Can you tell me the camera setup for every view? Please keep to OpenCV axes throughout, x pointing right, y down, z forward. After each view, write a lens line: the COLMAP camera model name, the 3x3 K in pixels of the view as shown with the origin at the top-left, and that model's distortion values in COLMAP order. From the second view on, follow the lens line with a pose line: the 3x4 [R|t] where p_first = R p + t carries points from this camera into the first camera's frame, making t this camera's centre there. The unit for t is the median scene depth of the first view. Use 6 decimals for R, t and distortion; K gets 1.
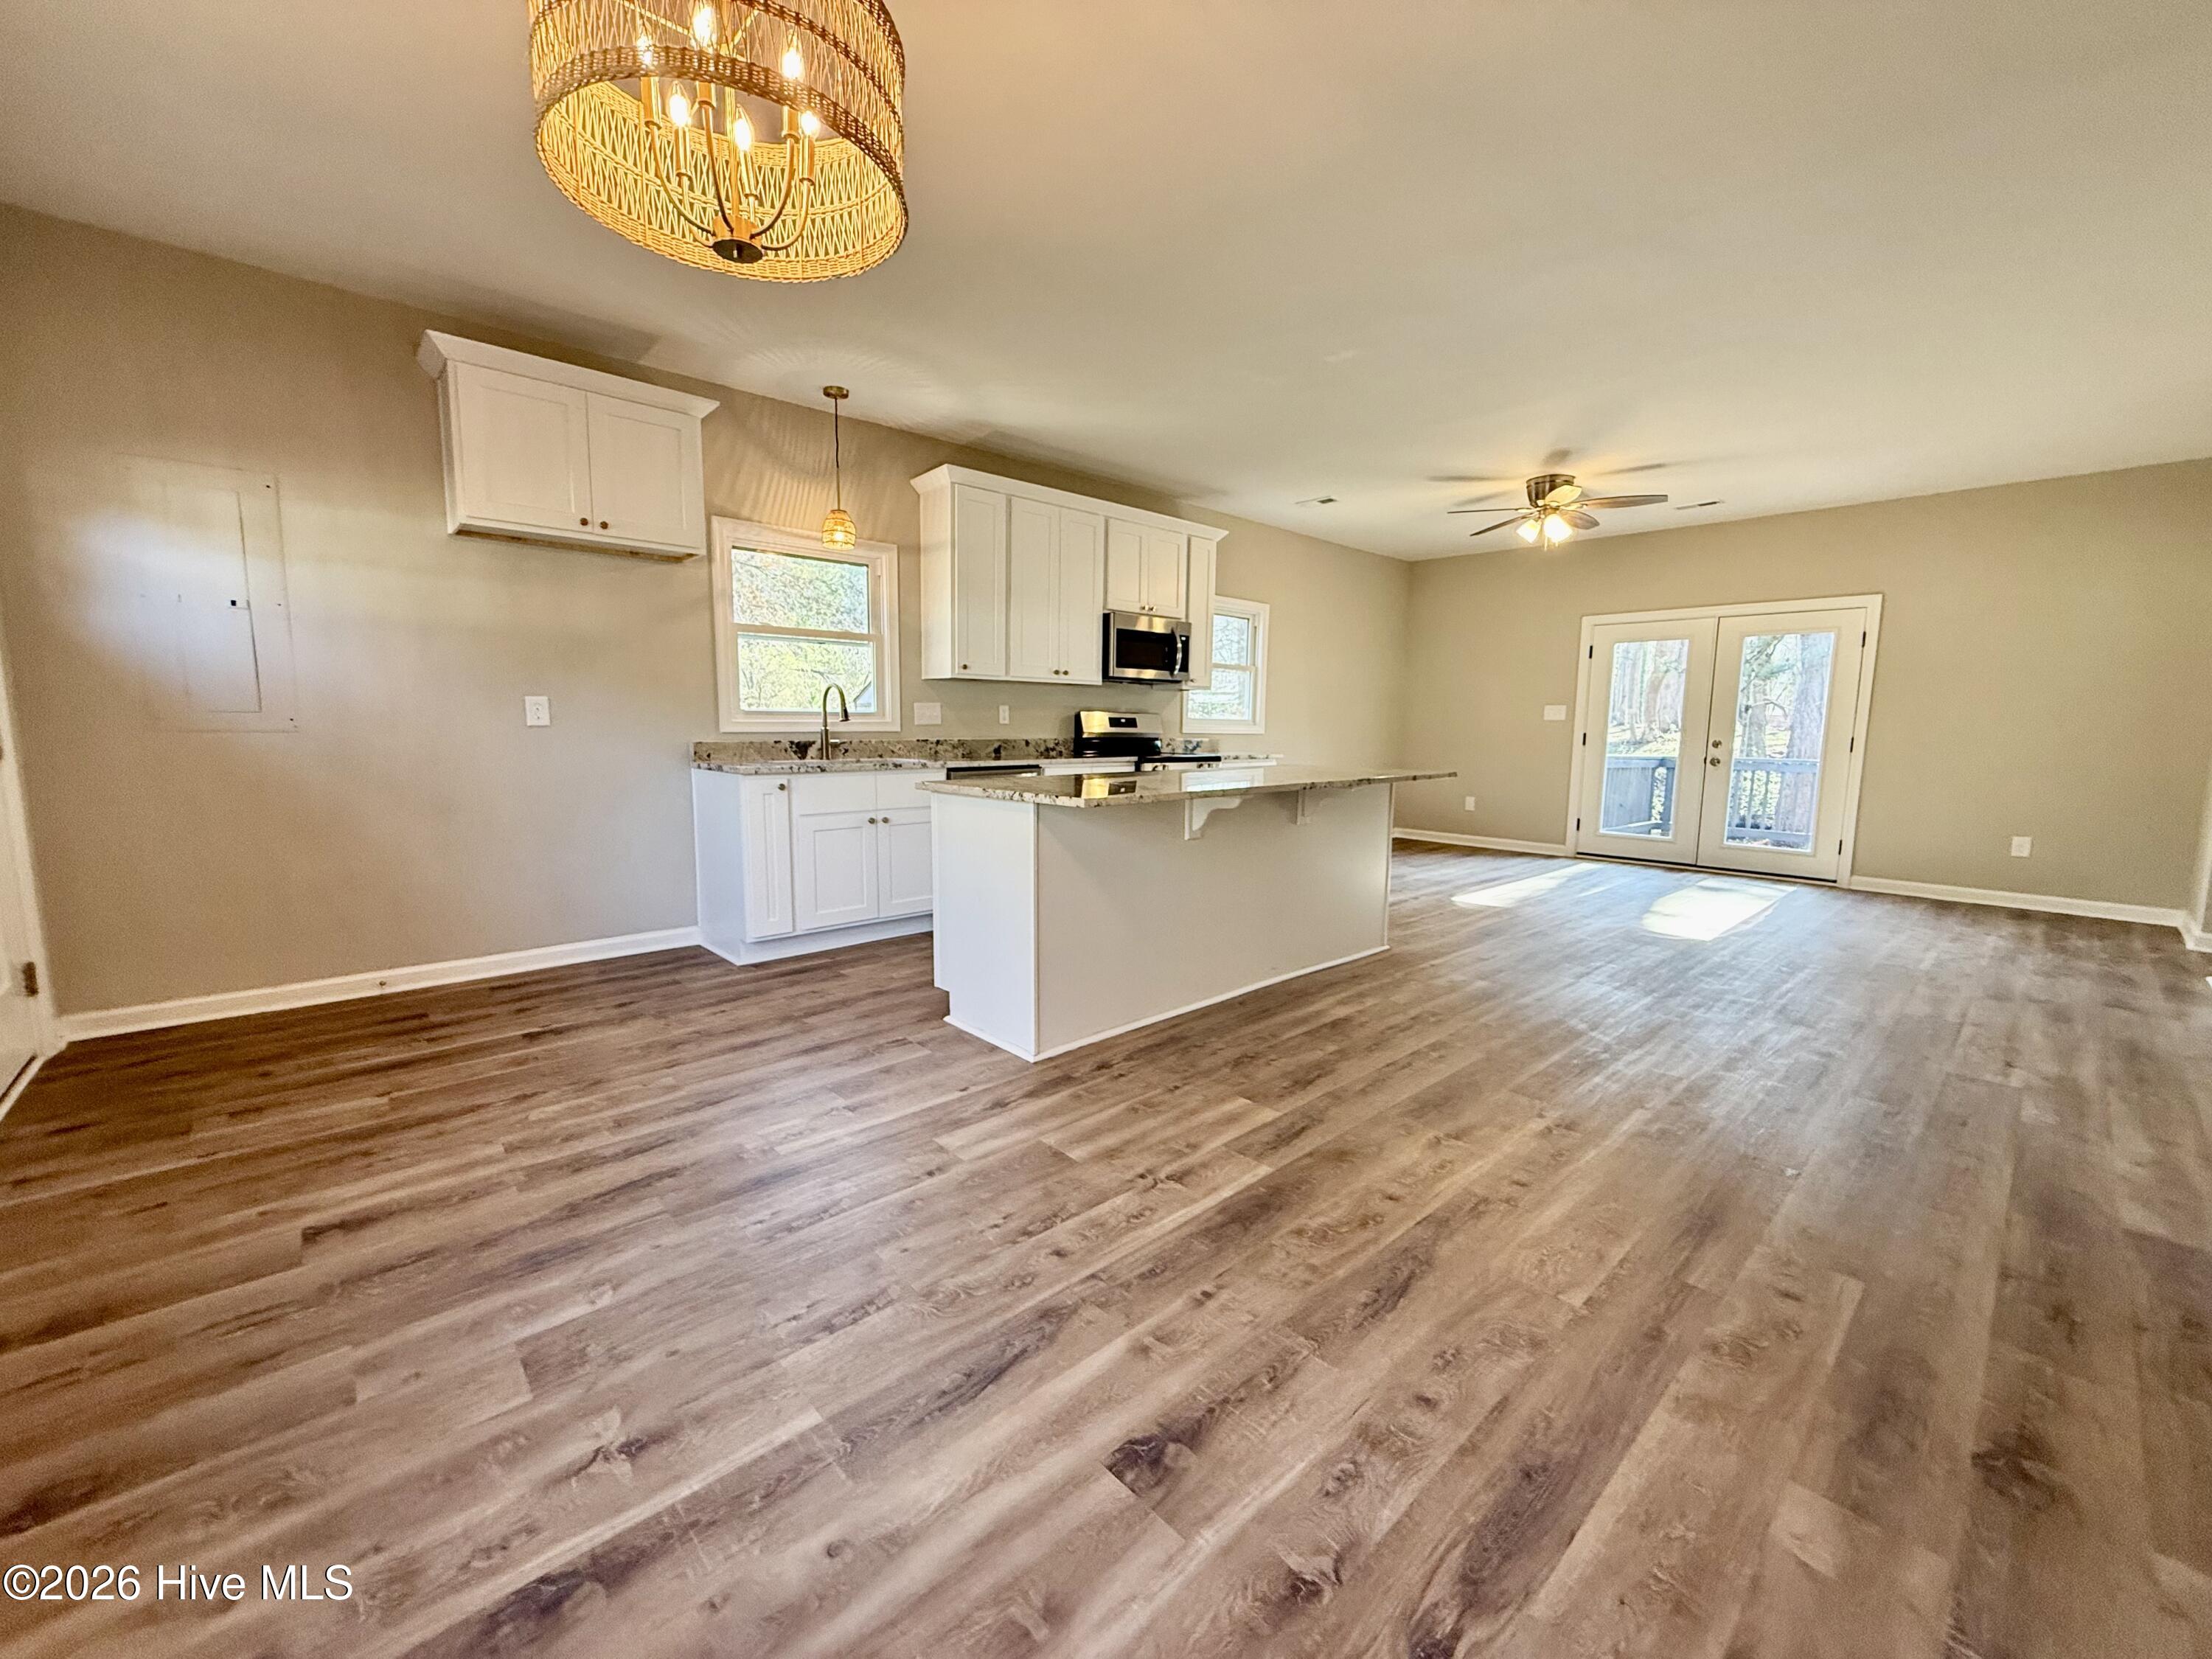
lens RADIAL K [[881.6, 0, 1100.0], [0, 881.6, 826.9], [0, 0, 1]] dist [-0.000551, 0.000412]
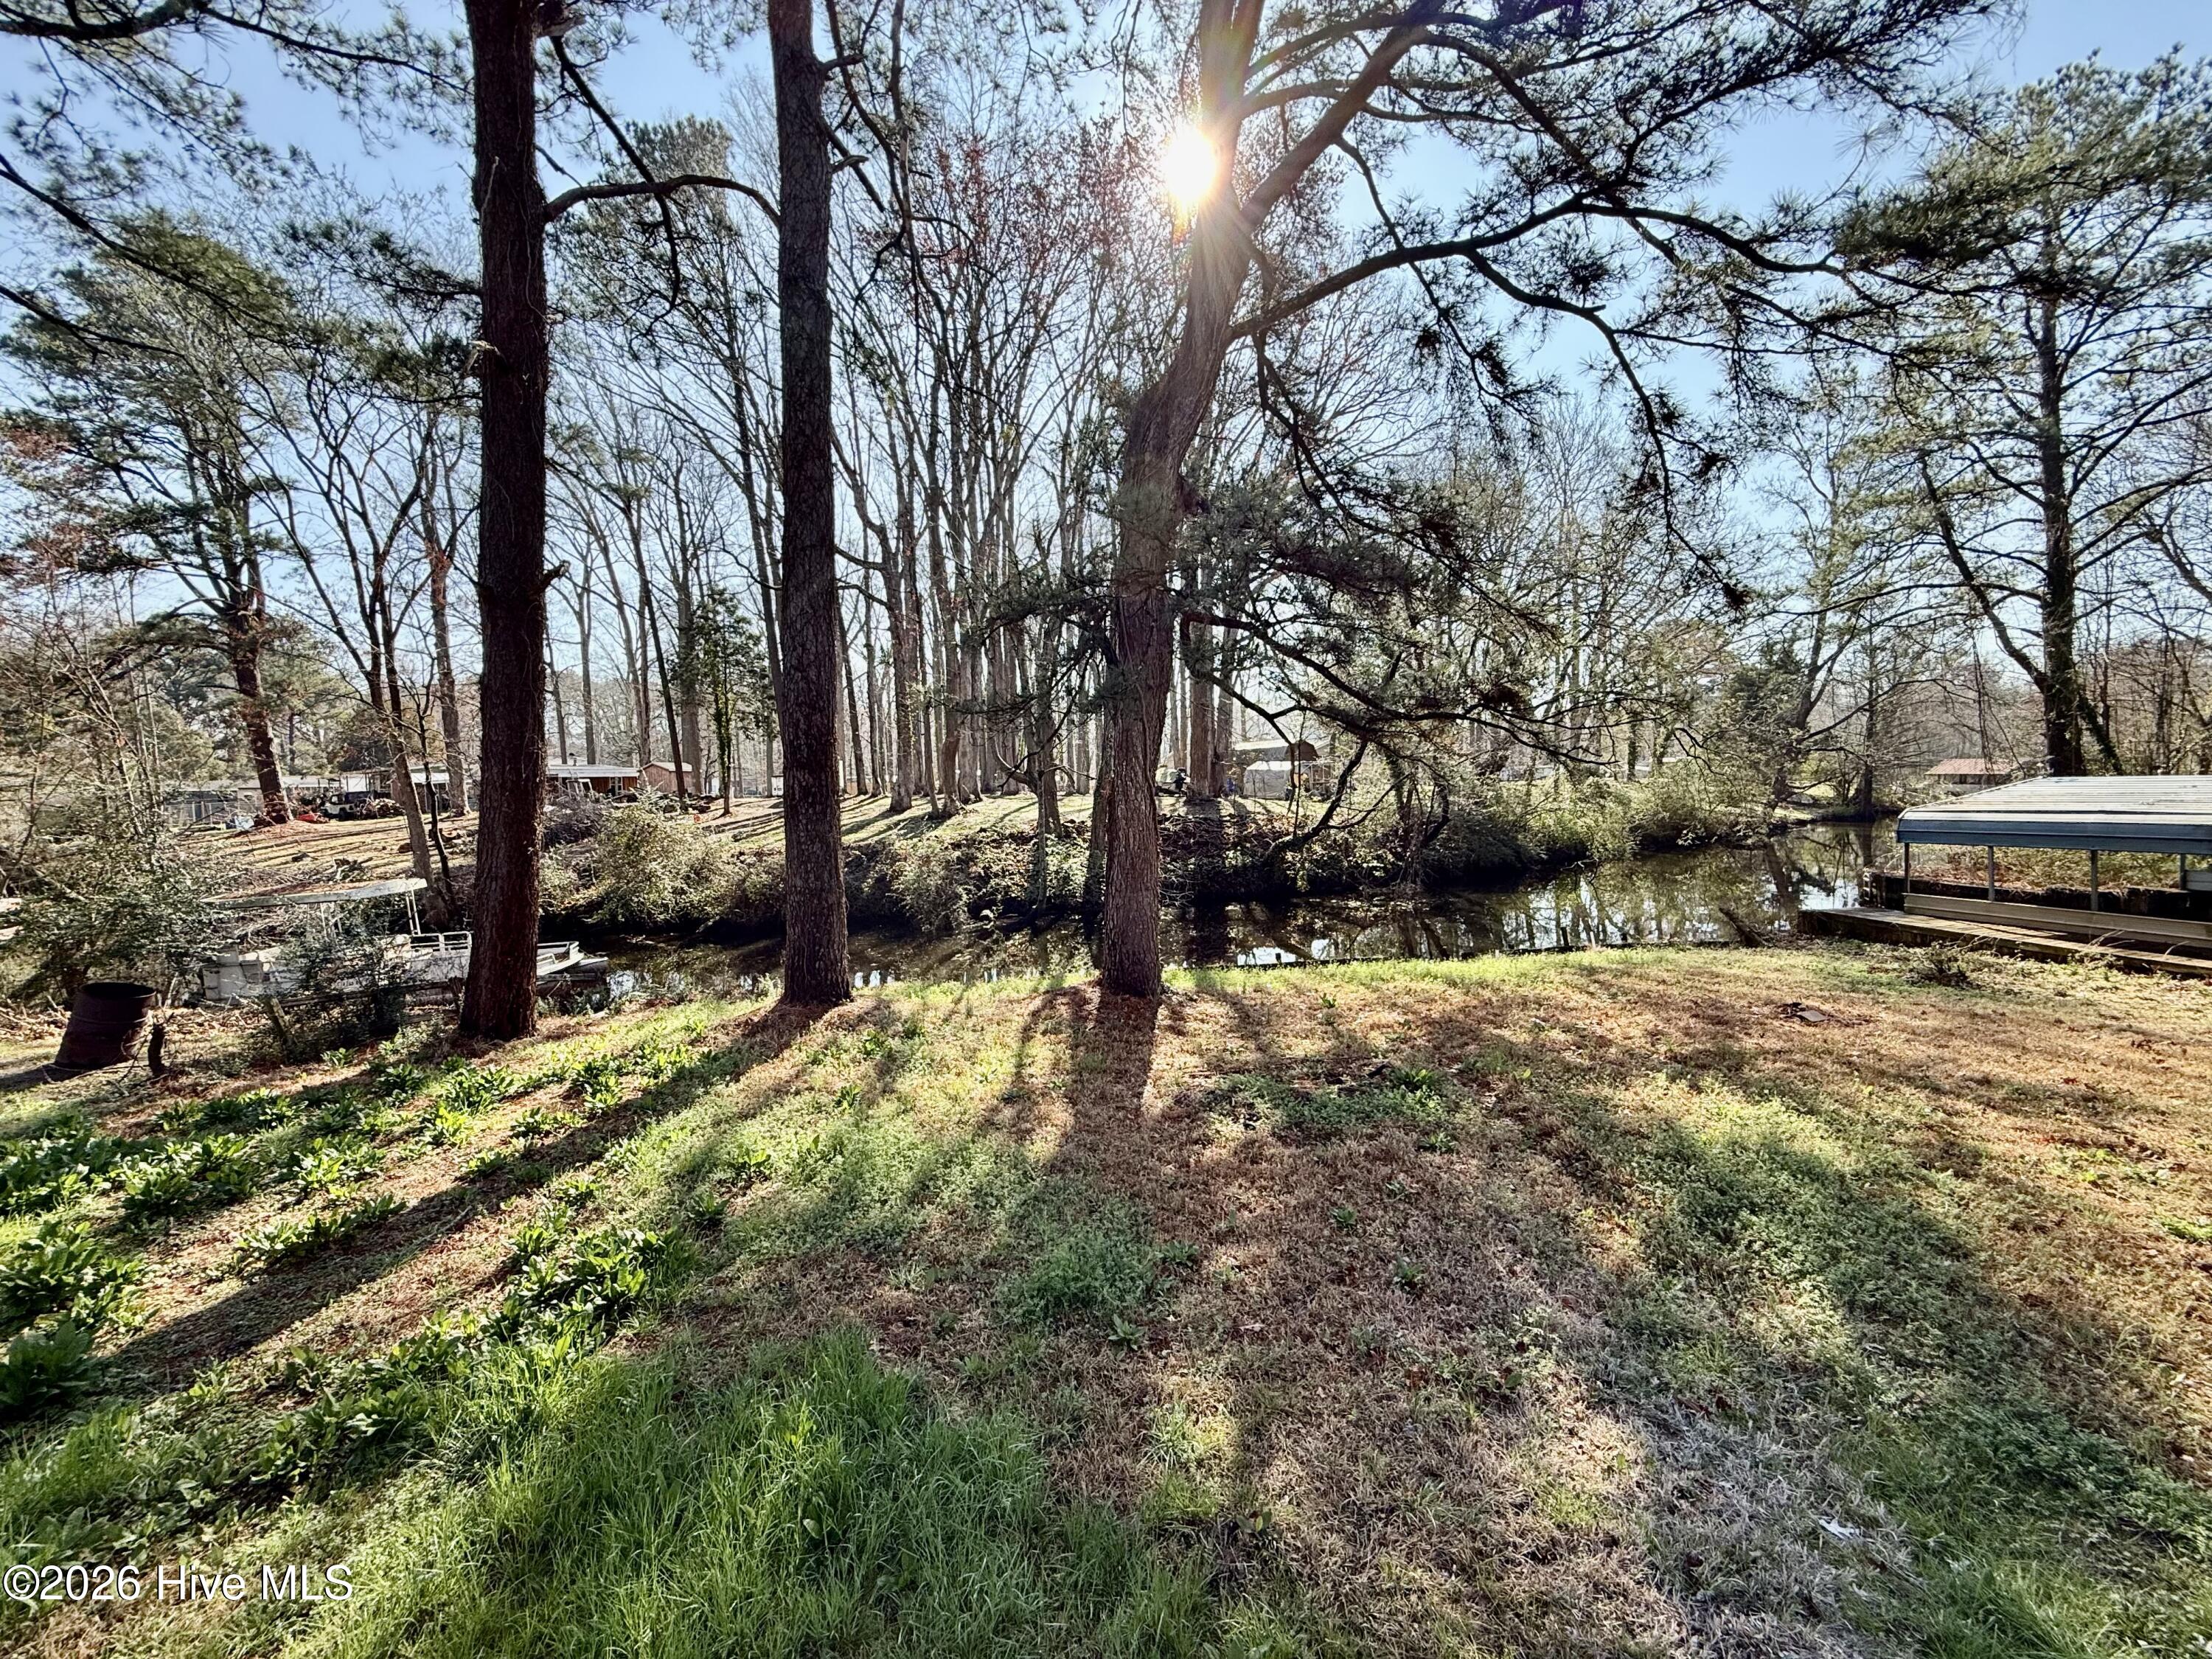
lens RADIAL K [[881.6, 0, 1105.2], [0, 881.6, 835.1], [0, 0, 1]] dist [-0.000551, 0.000412]
pose [[0.754944, -0.063960, 0.652663, 1.515112], [0.111734, 0.993226, -0.031909, -0.286827], [-0.646201, 0.097015, 0.756976, 2.189017]]
